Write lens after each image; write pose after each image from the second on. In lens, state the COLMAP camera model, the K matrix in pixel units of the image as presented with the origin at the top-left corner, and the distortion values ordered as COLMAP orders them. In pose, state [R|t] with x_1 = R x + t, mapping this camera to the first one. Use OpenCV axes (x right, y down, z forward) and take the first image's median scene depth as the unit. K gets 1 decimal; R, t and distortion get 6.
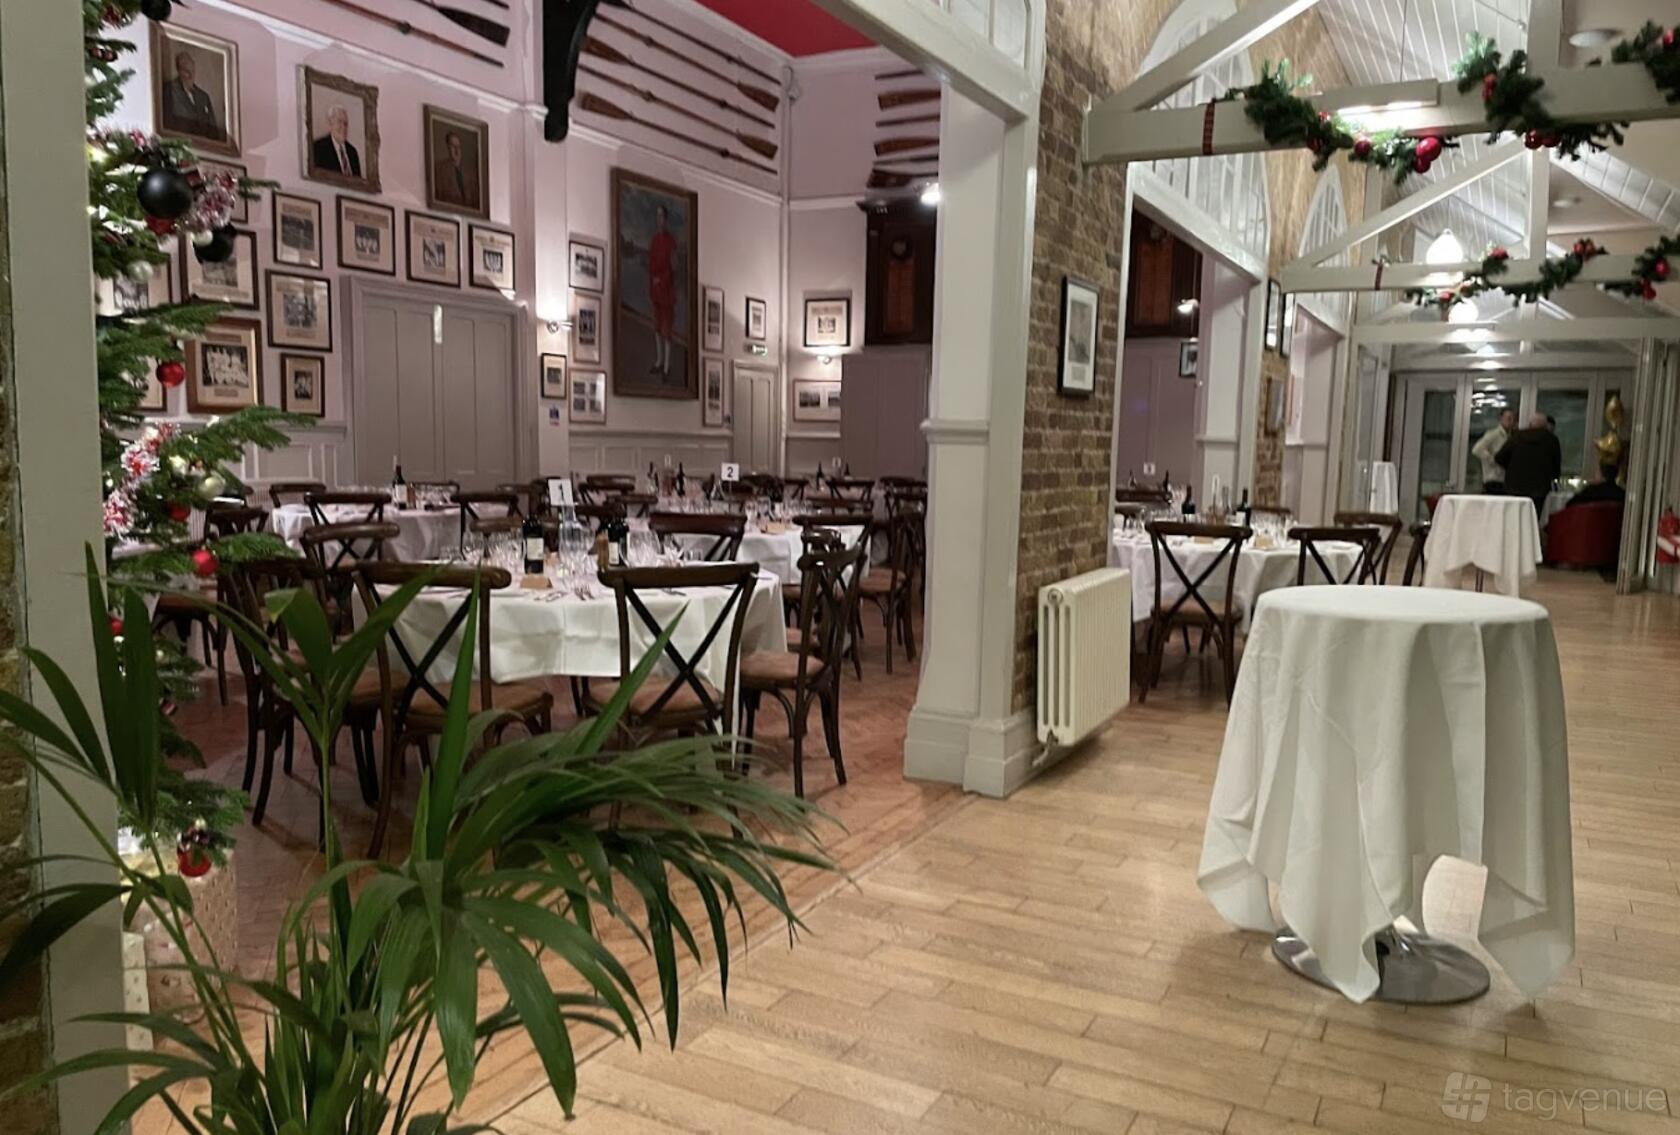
lens RADIAL K [[1287.6, 0, 852.5], [0, 1287.6, 611.6], [0, 0, 1]] dist [0.032373, -0.027037]
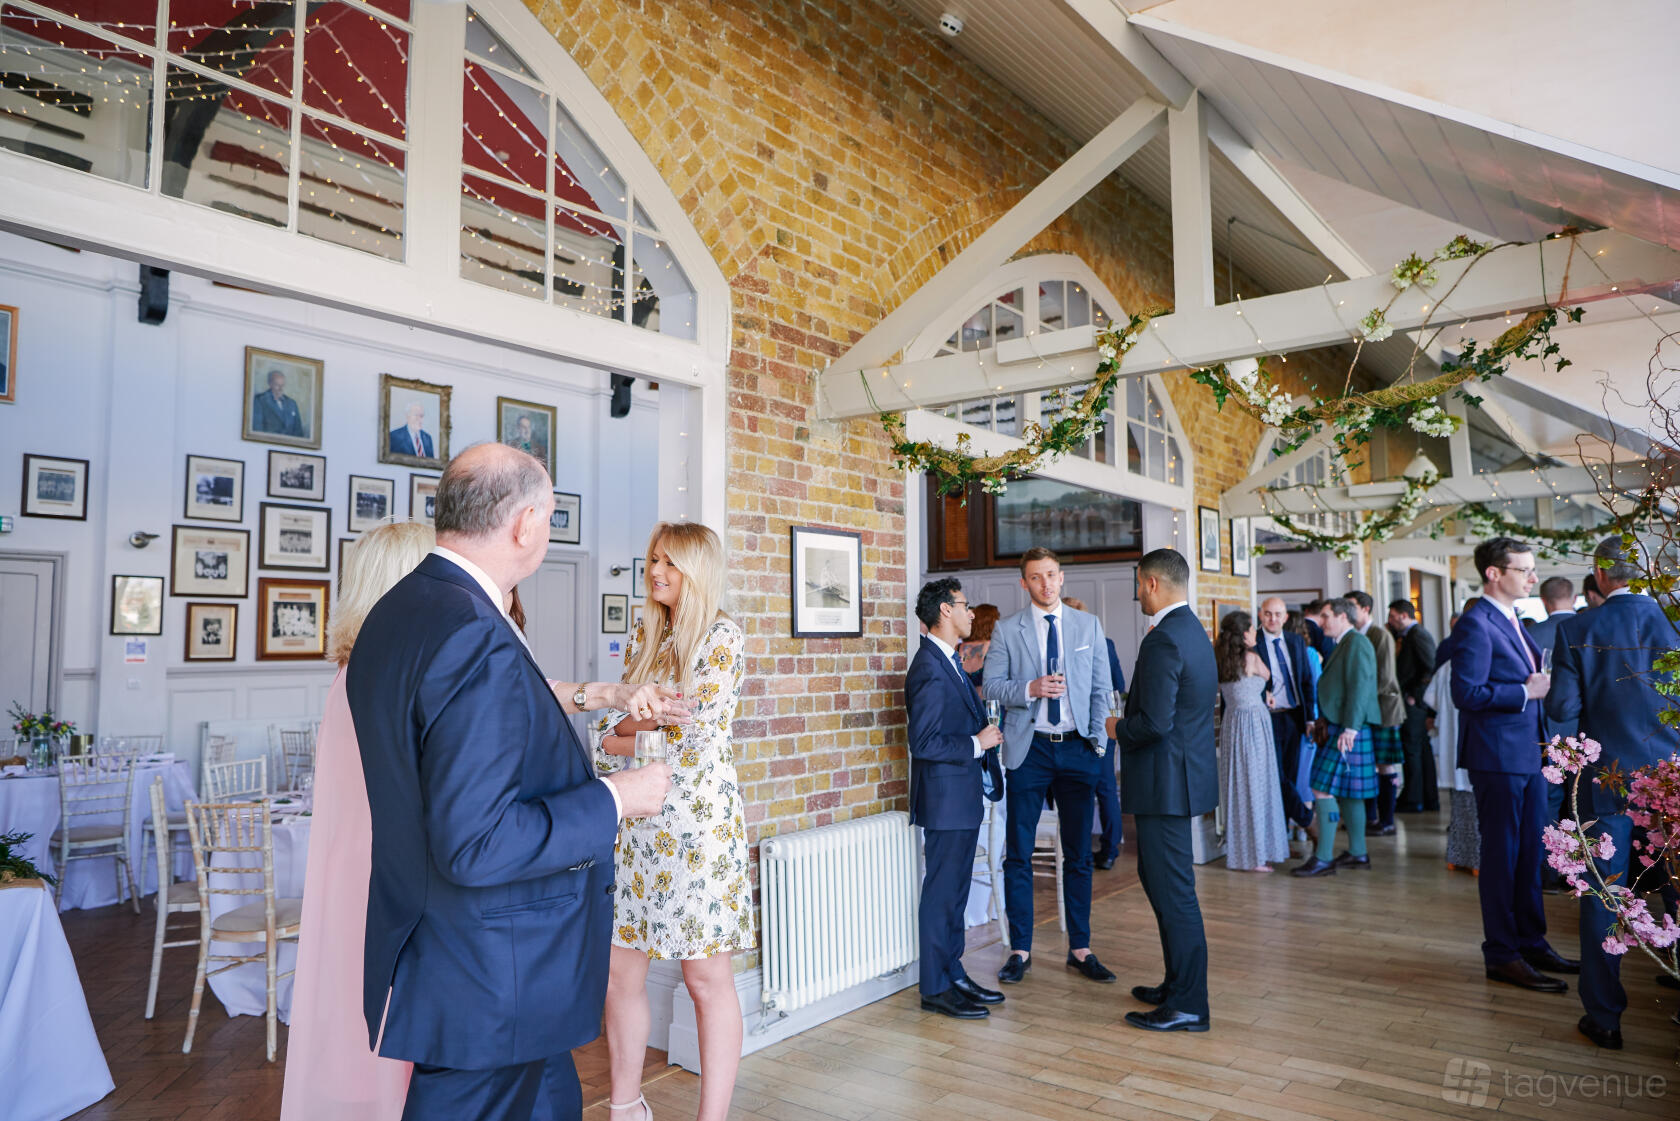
lens RADIAL K [[1155.2, 0, 841.3], [0, 1155.2, 569.7], [0, 0, 1]] dist [0.006814, 0.000013]
pose [[0.983820, -0.039058, -0.174853, 0.174808], [0.003151, 0.979569, -0.201082, -0.020260], [0.179134, 0.197277, 0.963843, 0.065532]]
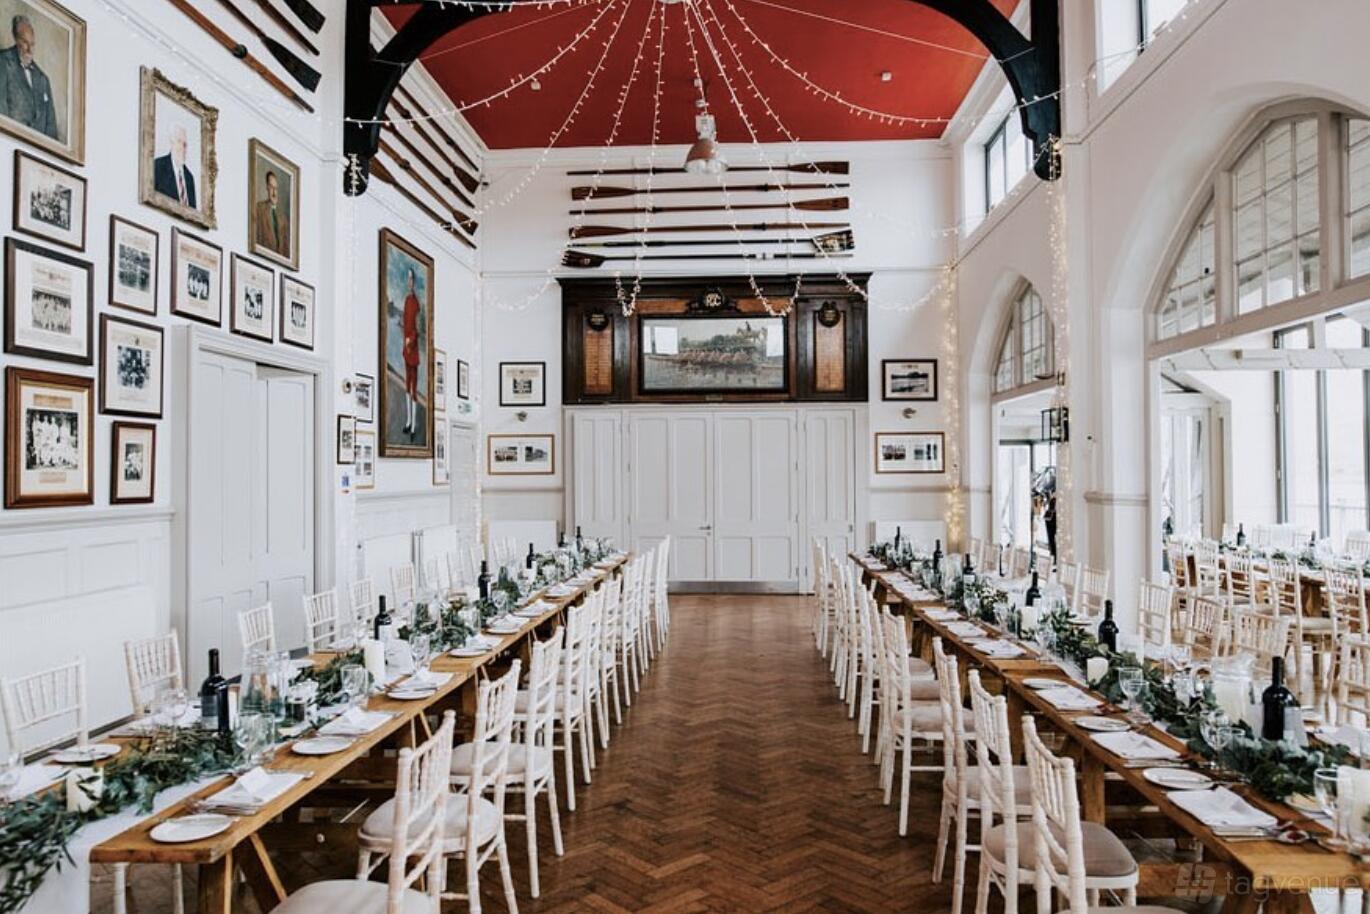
lens RADIAL K [[965.7, 0, 680.7], [0, 965.7, 463.8], [0, 0, 1]] dist [-0.034218, 0.030914]
pose [[0.919135, -0.018844, 0.393492, -0.347232], [0.072463, 0.989899, -0.121857, -0.081008], [-0.387221, 0.140517, 0.911216, 0.358737]]
